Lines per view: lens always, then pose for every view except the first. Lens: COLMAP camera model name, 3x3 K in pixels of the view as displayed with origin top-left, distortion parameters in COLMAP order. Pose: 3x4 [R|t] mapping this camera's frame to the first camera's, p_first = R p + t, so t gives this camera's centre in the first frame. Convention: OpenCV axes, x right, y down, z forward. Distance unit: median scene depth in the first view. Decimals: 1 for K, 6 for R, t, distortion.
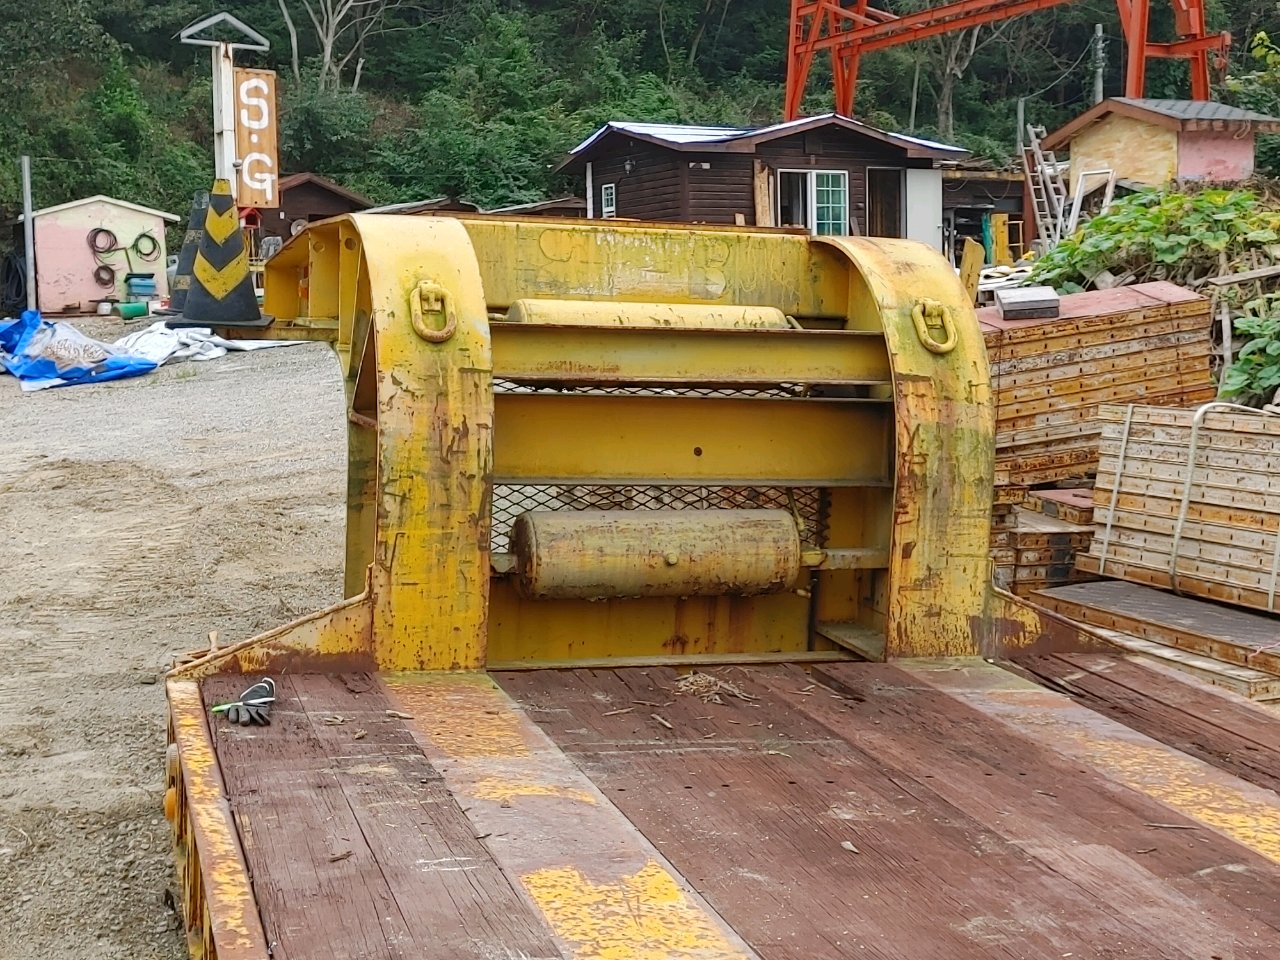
lens RADIAL K [[1839.6, 0, 640.0], [0, 1839.6, 480.0], [0, 0, 1]] dist [0.110234, -0.145403]
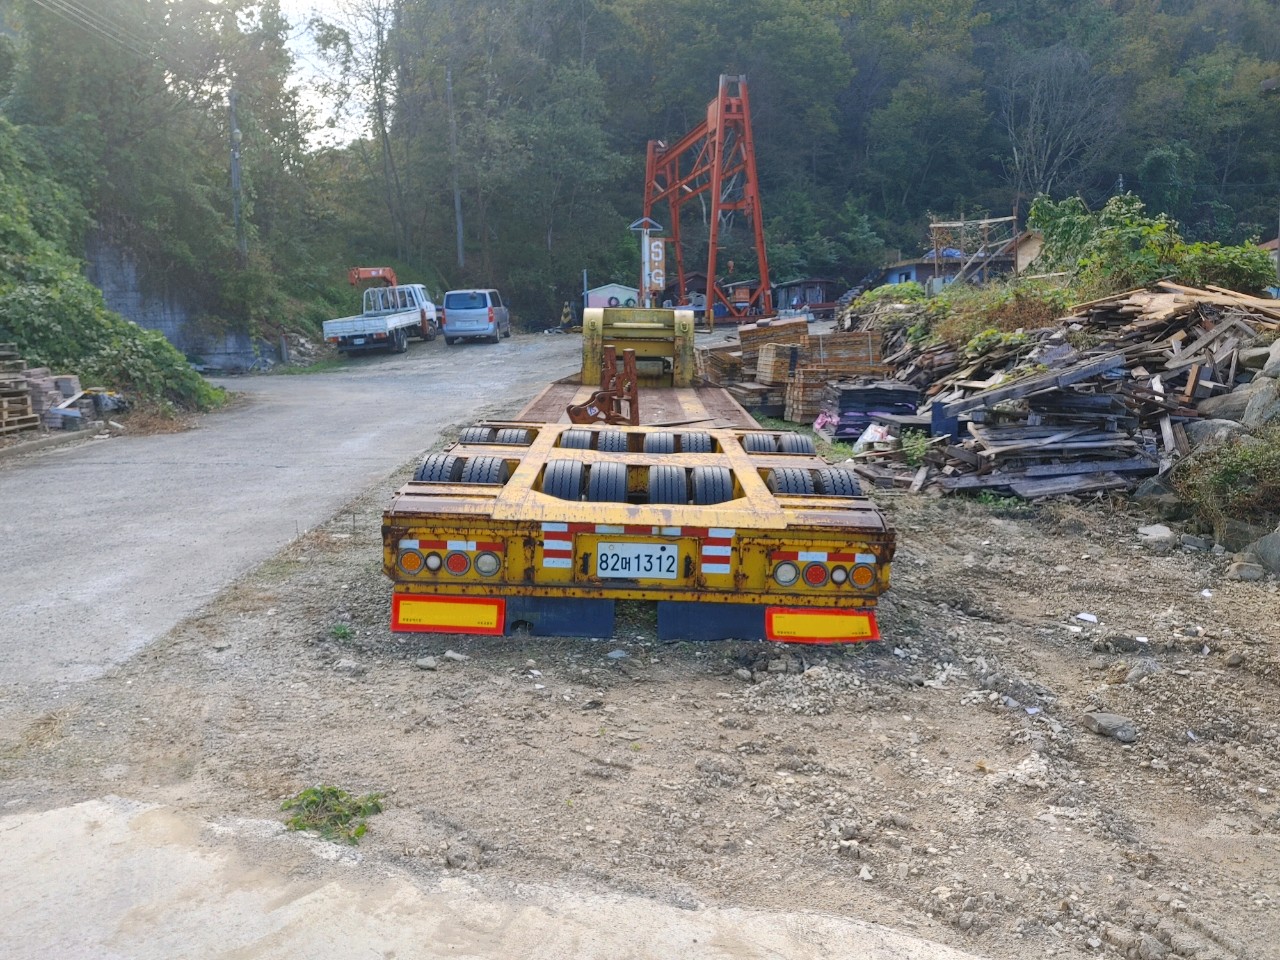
lens RADIAL K [[991.4, 0, 632.9], [0, 991.4, 481.5], [0, 0, 1]] dist [0.078996, -0.000858]
pose [[0.956395, 0.037130, -0.289707, 0.188505], [-0.019936, 0.997872, 0.062078, 0.041746], [0.291395, -0.053595, 0.955100, -0.404874]]
